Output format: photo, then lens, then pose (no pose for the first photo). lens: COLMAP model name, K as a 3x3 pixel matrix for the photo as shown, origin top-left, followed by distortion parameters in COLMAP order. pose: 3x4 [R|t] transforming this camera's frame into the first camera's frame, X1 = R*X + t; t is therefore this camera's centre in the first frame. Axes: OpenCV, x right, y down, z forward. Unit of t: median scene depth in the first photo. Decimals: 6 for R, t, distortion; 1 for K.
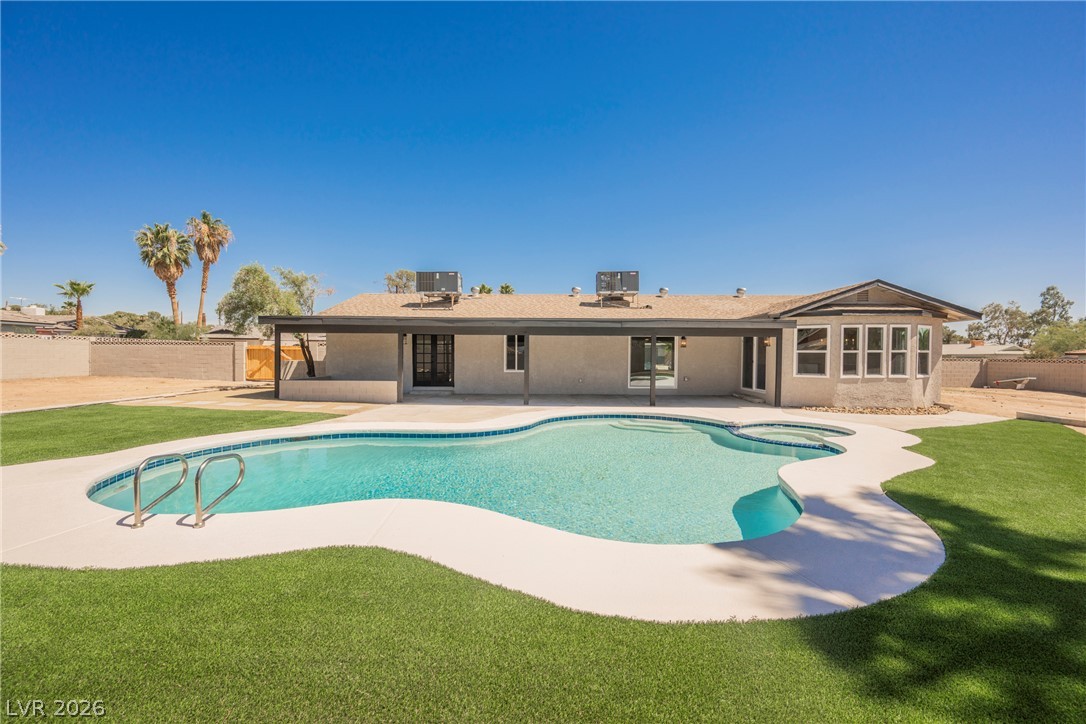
lens RADIAL K [[422.2, 0, 543.0], [0, 422.2, 362.0], [0, 0, 1]] dist [0.000410, 0.000095]
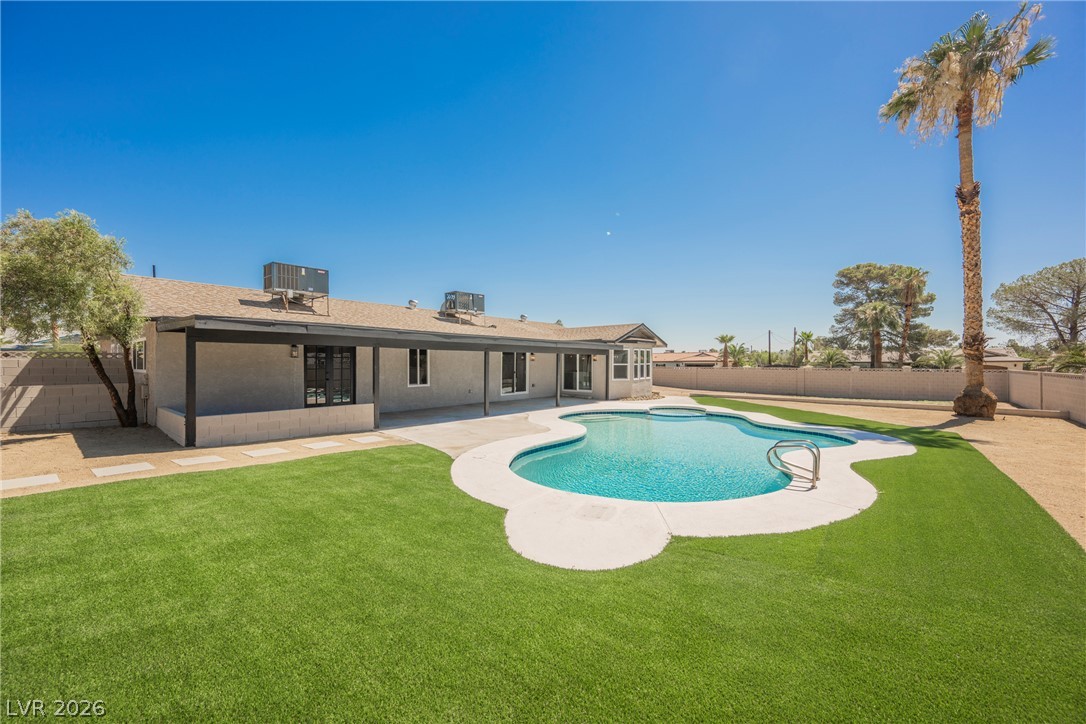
lens RADIAL K [[422.2, 0, 543.0], [0, 422.2, 362.0], [0, 0, 1]] dist [0.000410, 0.000095]
pose [[0.638137, -0.003378, 0.769916, -0.631395], [0.016726, 0.999815, -0.009477, -0.018979], [-0.769741, 0.018925, 0.638075, 0.154308]]
